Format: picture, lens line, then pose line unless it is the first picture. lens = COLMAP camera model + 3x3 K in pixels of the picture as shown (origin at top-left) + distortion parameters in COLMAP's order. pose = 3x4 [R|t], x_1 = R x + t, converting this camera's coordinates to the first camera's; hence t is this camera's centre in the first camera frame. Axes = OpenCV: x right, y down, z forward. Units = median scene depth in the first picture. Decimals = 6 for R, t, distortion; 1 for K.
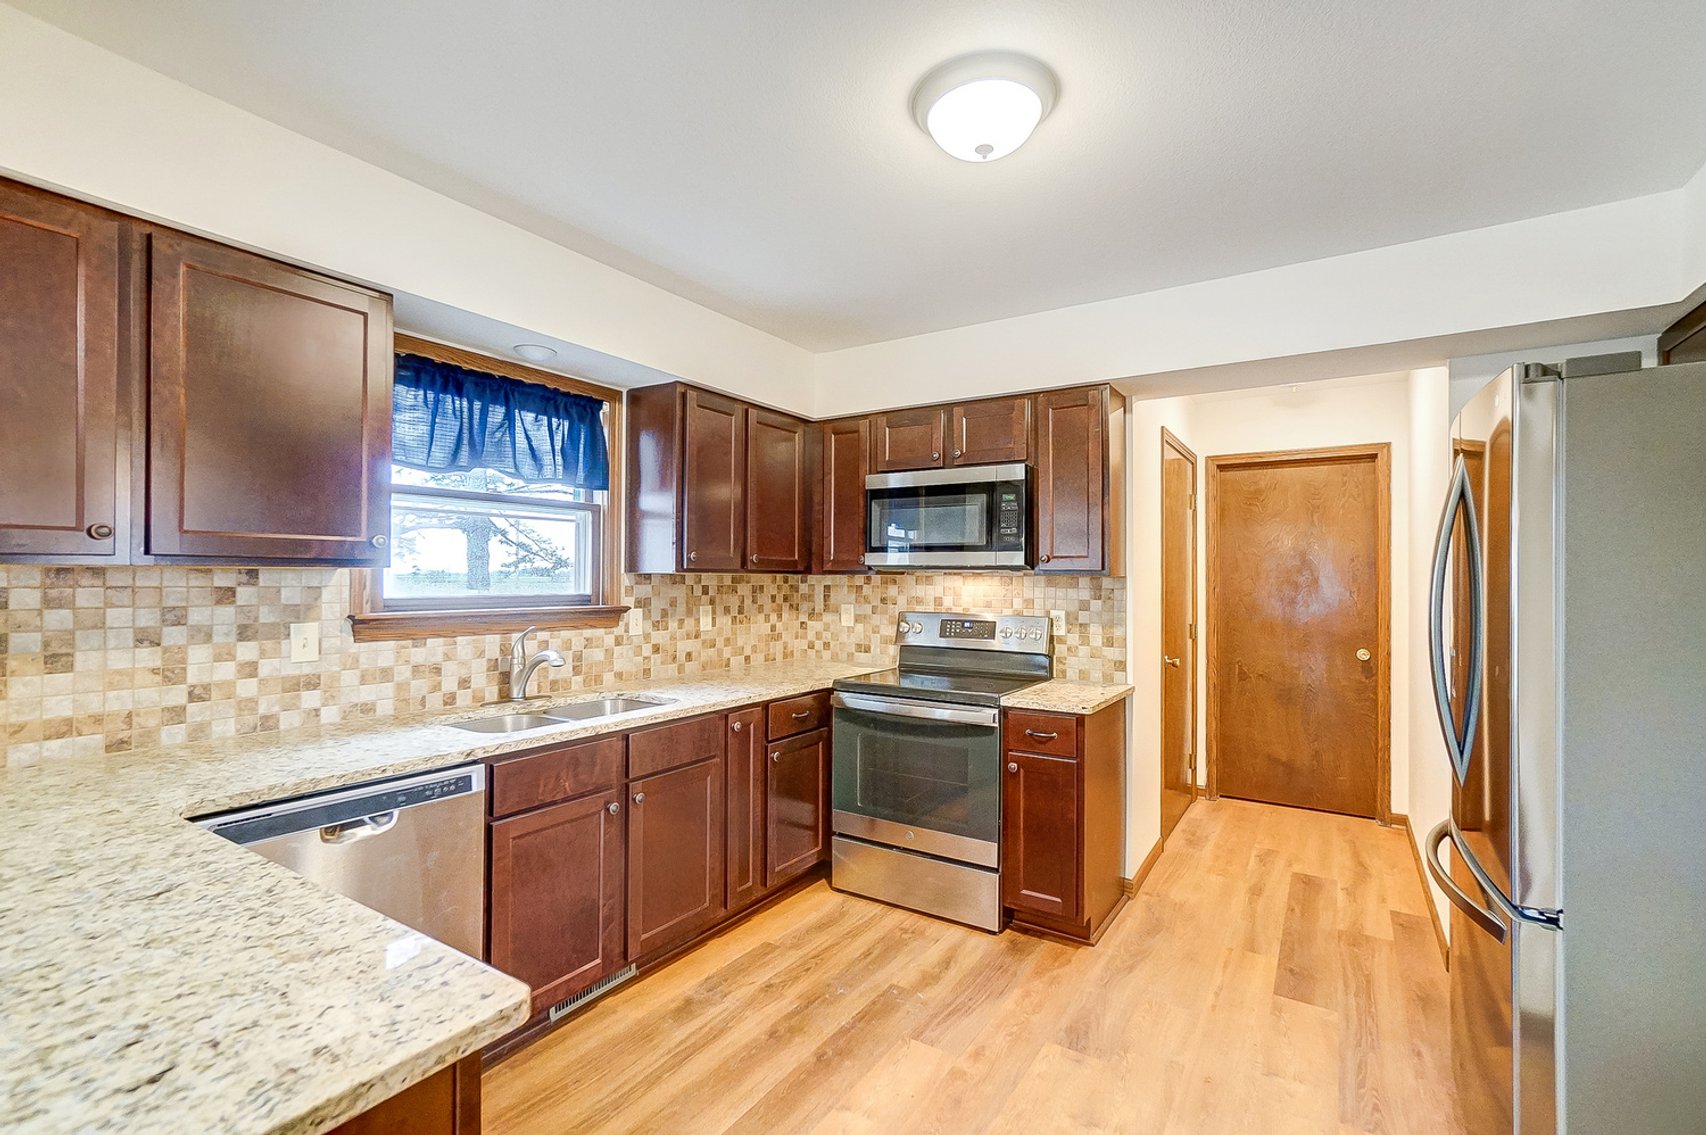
lens RADIAL K [[743.1, 0, 857.3], [0, 743.1, 570.5], [0, 0, 1]] dist [0.004813, 0.004804]
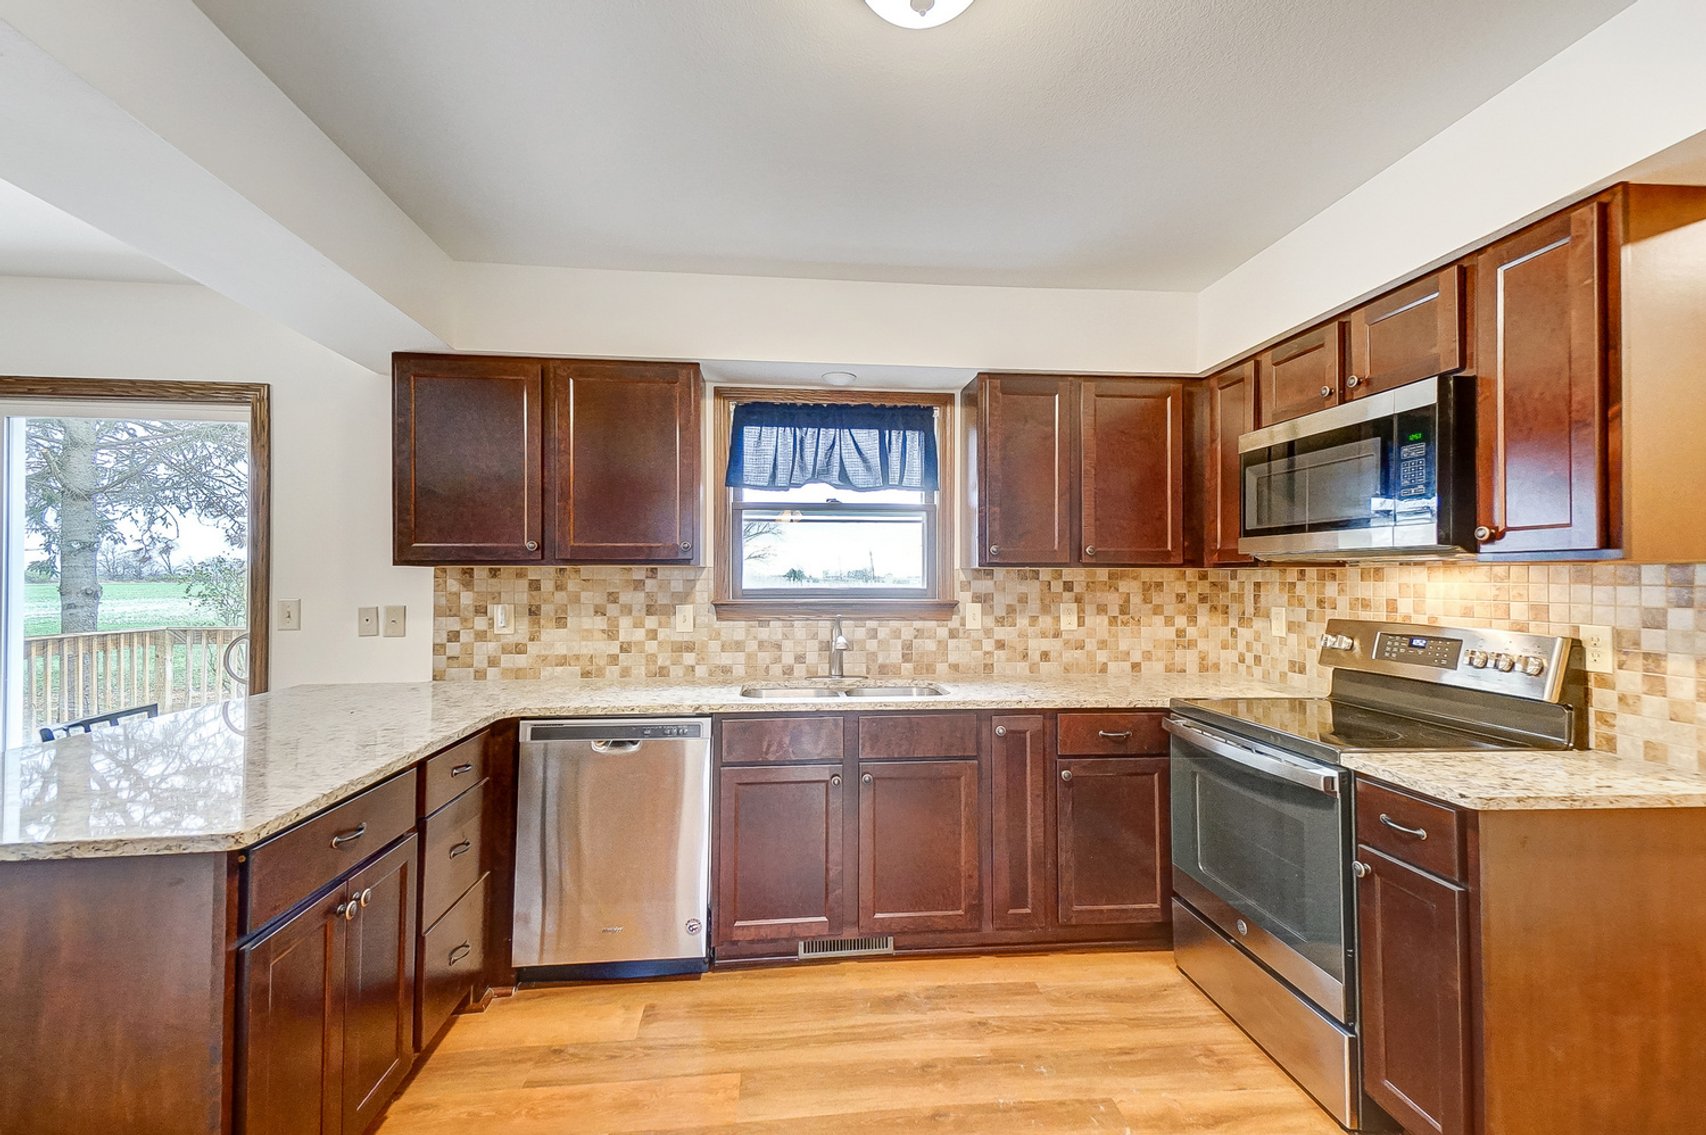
lens RADIAL K [[743.1, 0, 867.6], [0, 743.1, 565.9], [0, 0, 1]] dist [0.004813, 0.004804]
pose [[0.634971, -0.015916, -0.772372, 0.402221], [0.009635, 0.999873, -0.012683, 0.012280], [0.772476, 0.000612, 0.635044, 0.259950]]
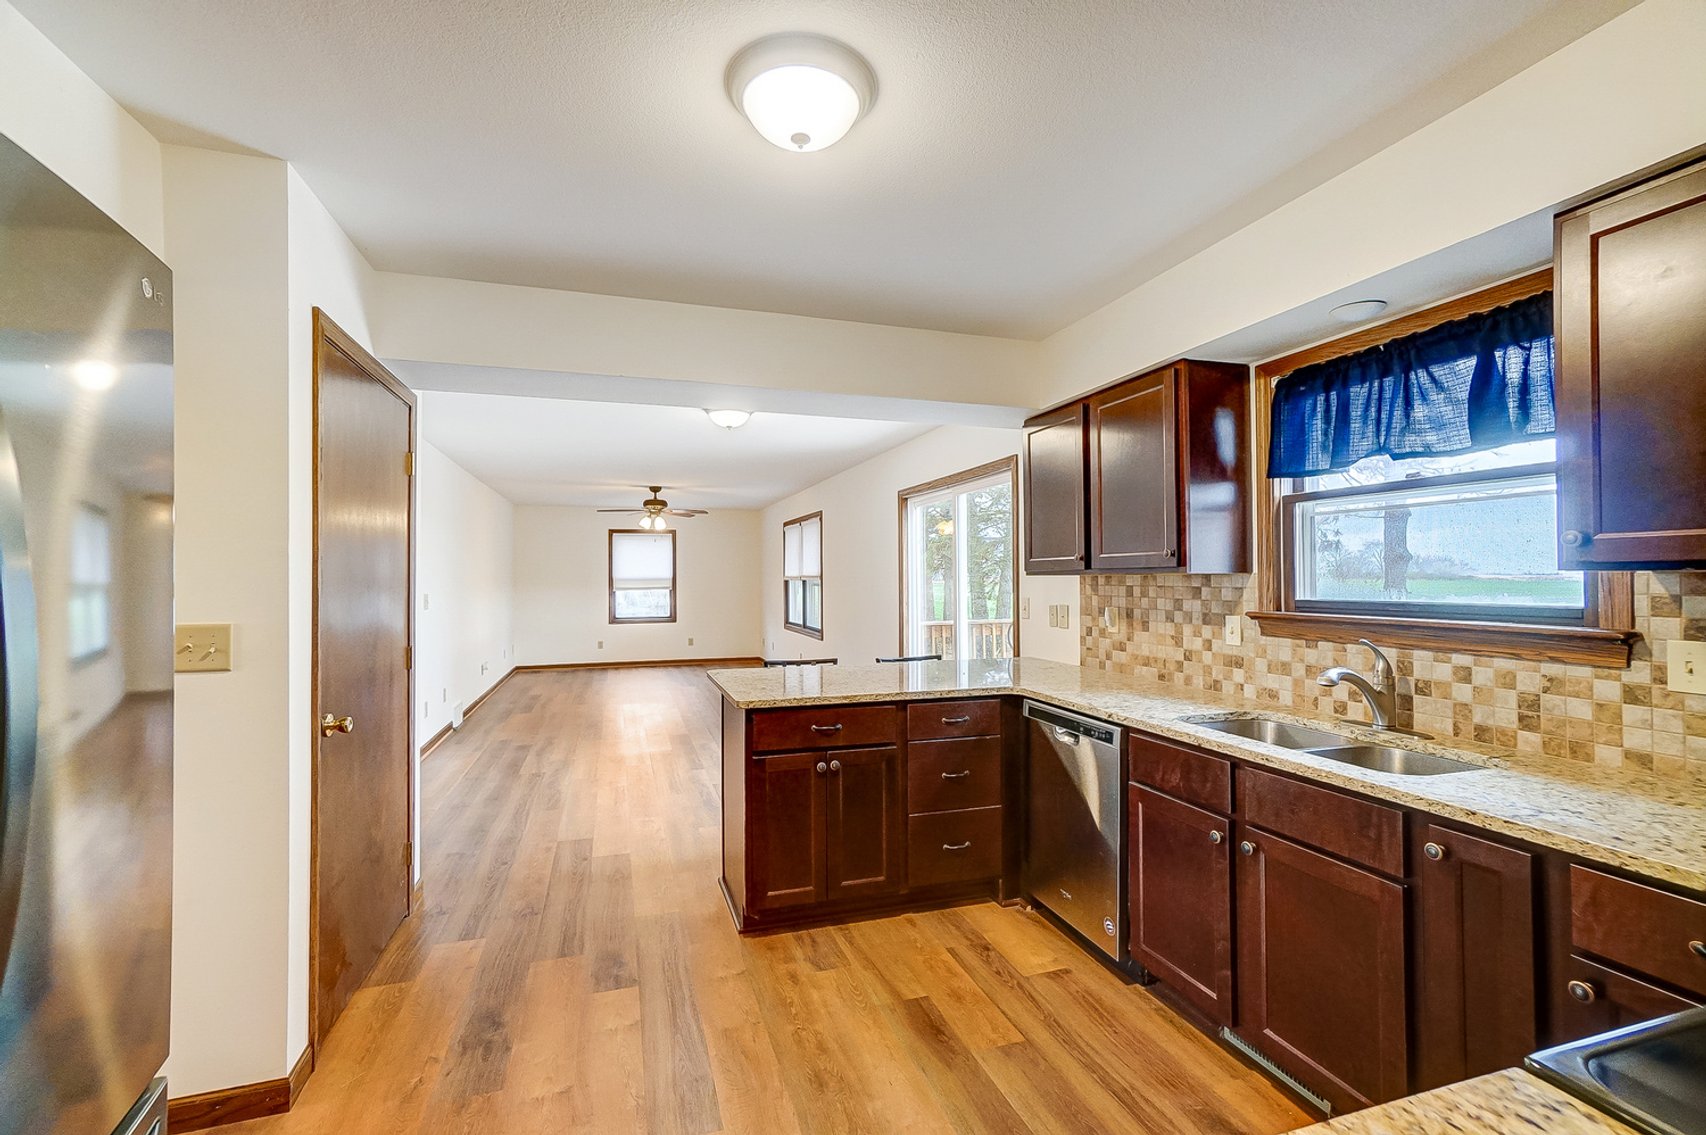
lens RADIAL K [[743.1, 0, 843.5], [0, 743.1, 574.5], [0, 0, 1]] dist [0.004813, 0.004804]
pose [[-0.649847, -0.002406, -0.760061, 0.480728], [0.012938, 0.999815, -0.014228, 0.006044], [0.759955, -0.019080, -0.649696, 0.930011]]
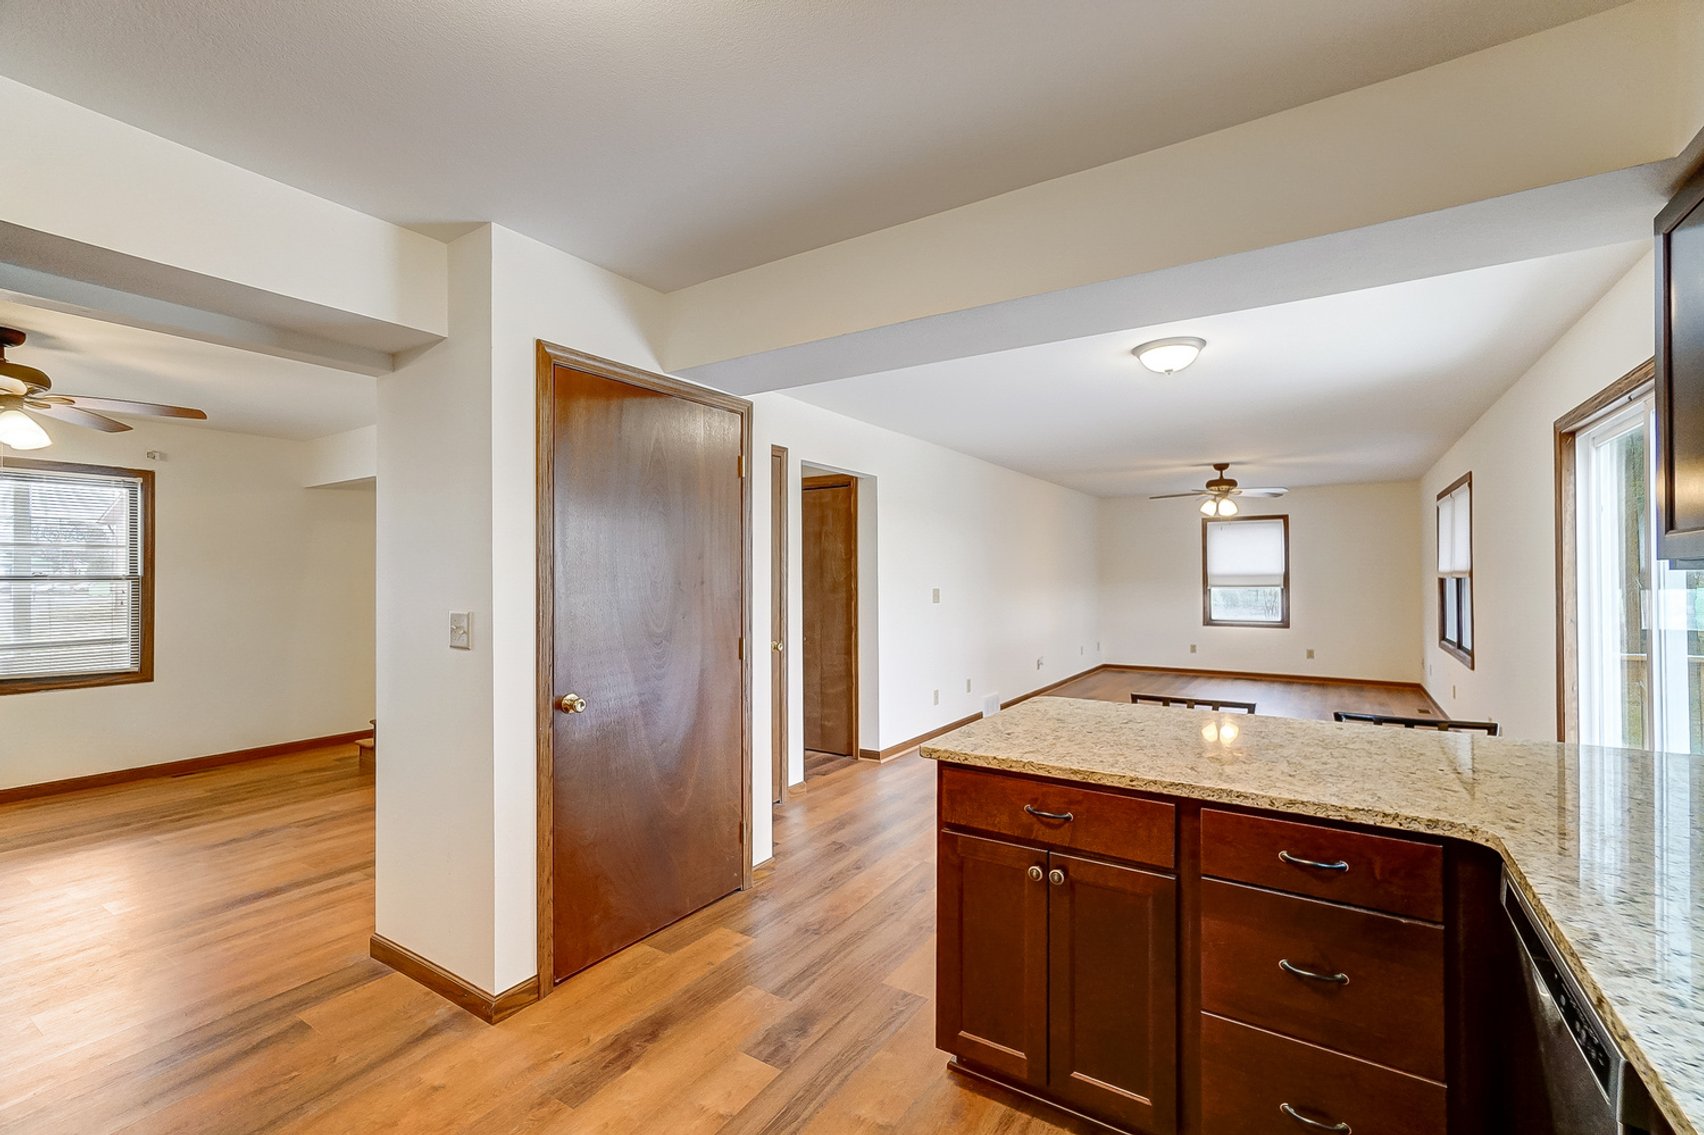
lens RADIAL K [[742.2, 0, 855.1], [0, 742.2, 567.6], [0, 0, 1]] dist [0.004813, 0.004804]
pose [[-0.999904, -0.001619, 0.013725, -0.070549], [-0.001914, 0.999767, -0.021503, 0.002303], [-0.013687, -0.021527, -0.999675, 0.901965]]
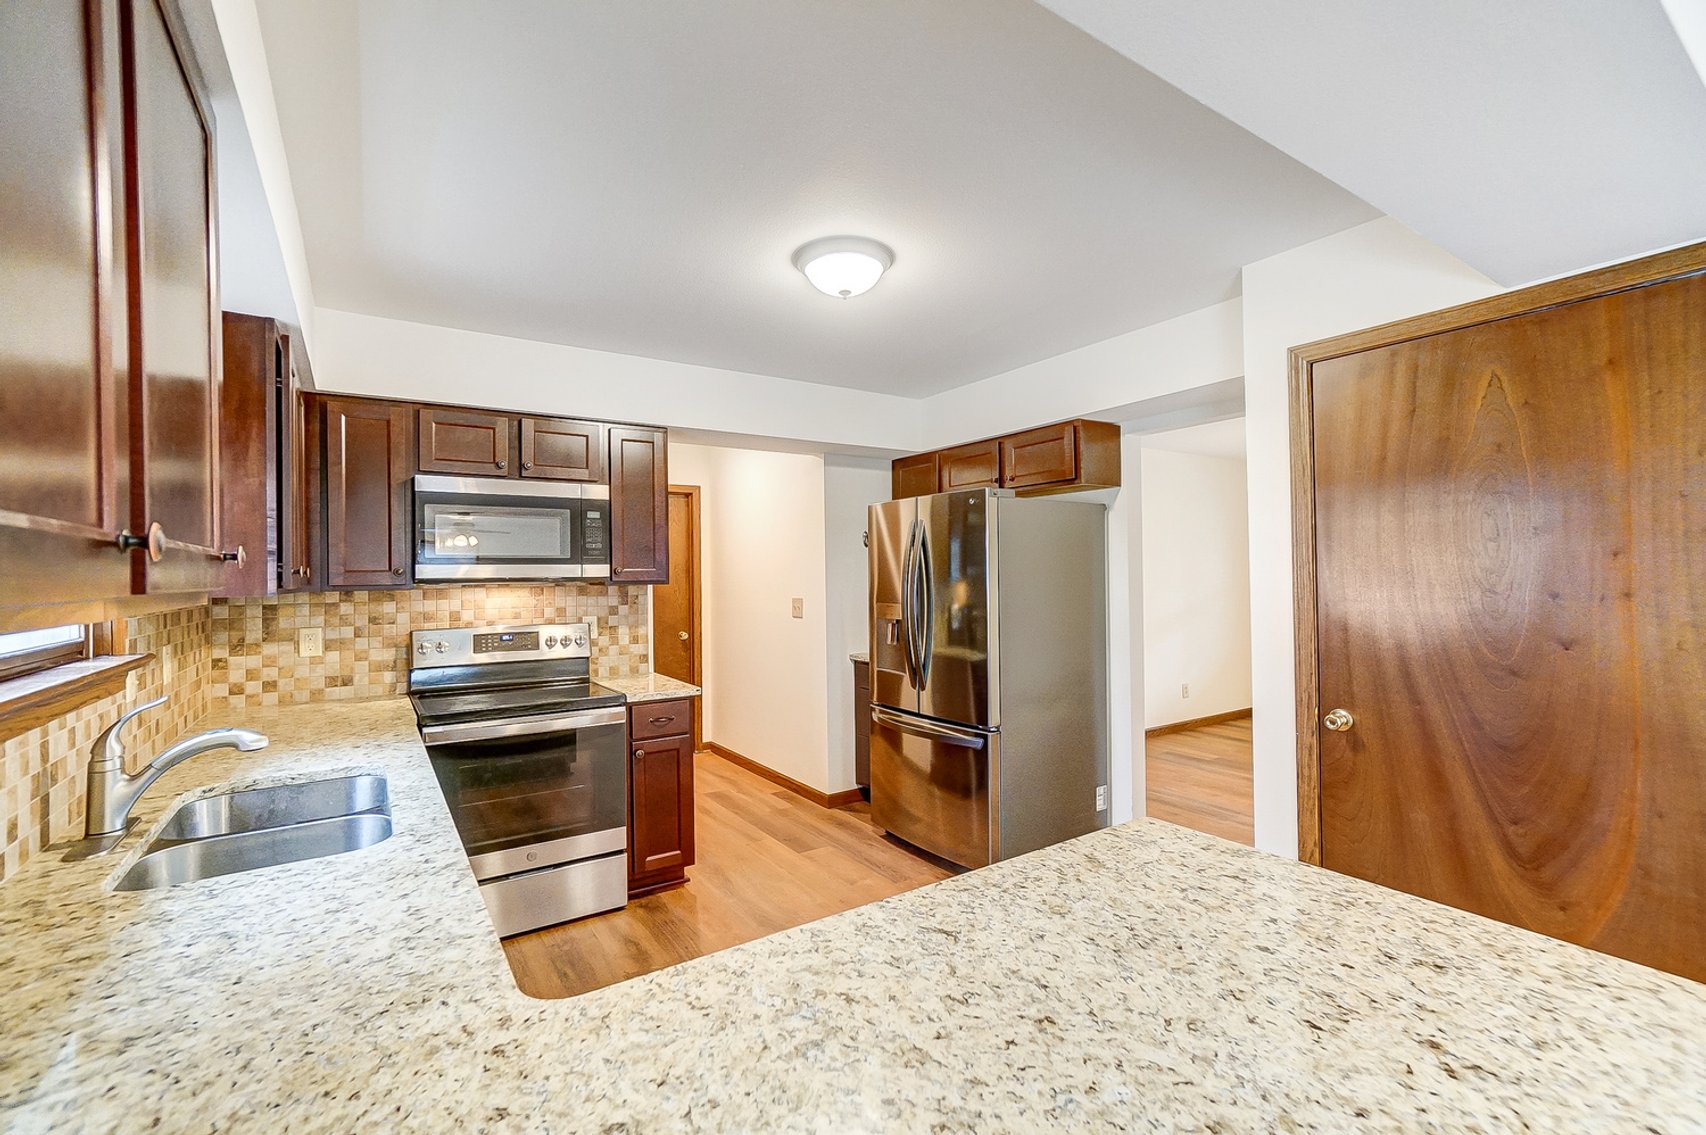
lens RADIAL K [[743.1, 0, 829.3], [0, 743.1, 578.5], [0, 0, 1]] dist [0.004813, 0.004804]
pose [[0.408171, -0.017597, 0.912736, -0.655024], [0.004884, 0.999842, 0.017092, -0.021787], [-0.912892, -0.002519, 0.408192, 0.253173]]
